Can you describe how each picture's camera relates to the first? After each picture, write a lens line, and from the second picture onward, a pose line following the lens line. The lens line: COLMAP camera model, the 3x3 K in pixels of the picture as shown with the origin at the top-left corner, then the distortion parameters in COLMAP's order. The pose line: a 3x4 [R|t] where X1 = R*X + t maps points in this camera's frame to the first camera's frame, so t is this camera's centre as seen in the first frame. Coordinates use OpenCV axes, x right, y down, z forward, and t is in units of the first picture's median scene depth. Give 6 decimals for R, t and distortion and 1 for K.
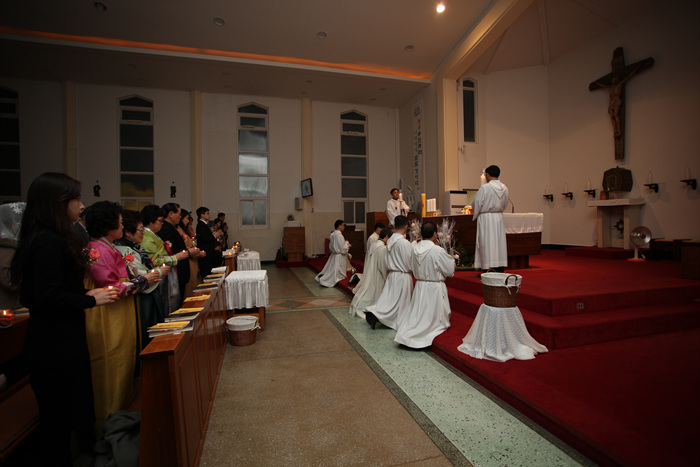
lens RADIAL K [[341.0, 0, 347.3], [0, 341.0, 232.4], [0, 0, 1]] dist [-0.076541, 0.033923]
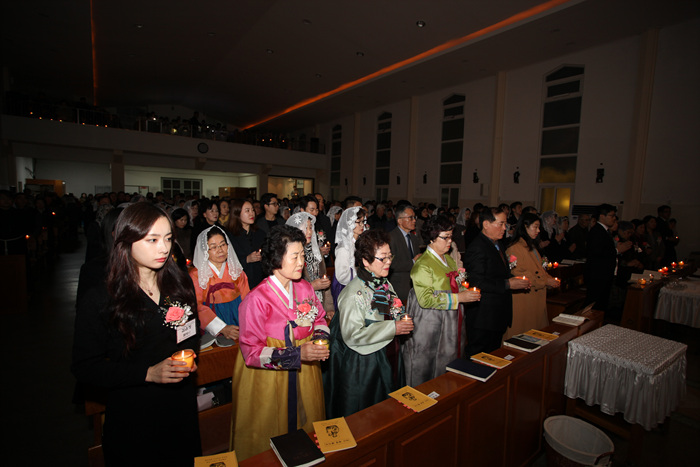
lens RADIAL K [[341.0, 0, 347.3], [0, 341.0, 232.4], [0, 0, 1]] dist [-0.076541, 0.033923]
pose [[0.361912, 0.112394, -0.925412, 0.001125], [-0.059103, 0.993475, 0.097546, -0.065816], [0.930337, 0.019392, 0.366193, 0.360287]]
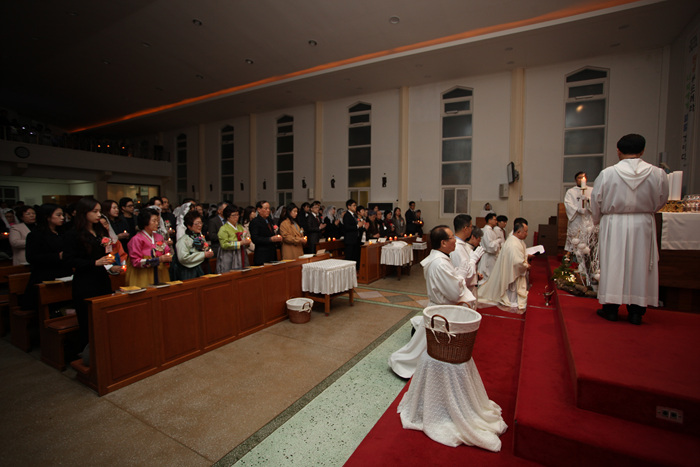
lens RADIAL K [[341.0, 0, 347.3], [0, 341.0, 232.4], [0, 0, 1]] dist [-0.076541, 0.033923]
pose [[0.705810, 0.066430, -0.705280, 0.479326], [-0.032063, 0.997569, 0.061873, -0.044601], [0.707675, -0.021057, 0.706224, 0.222864]]
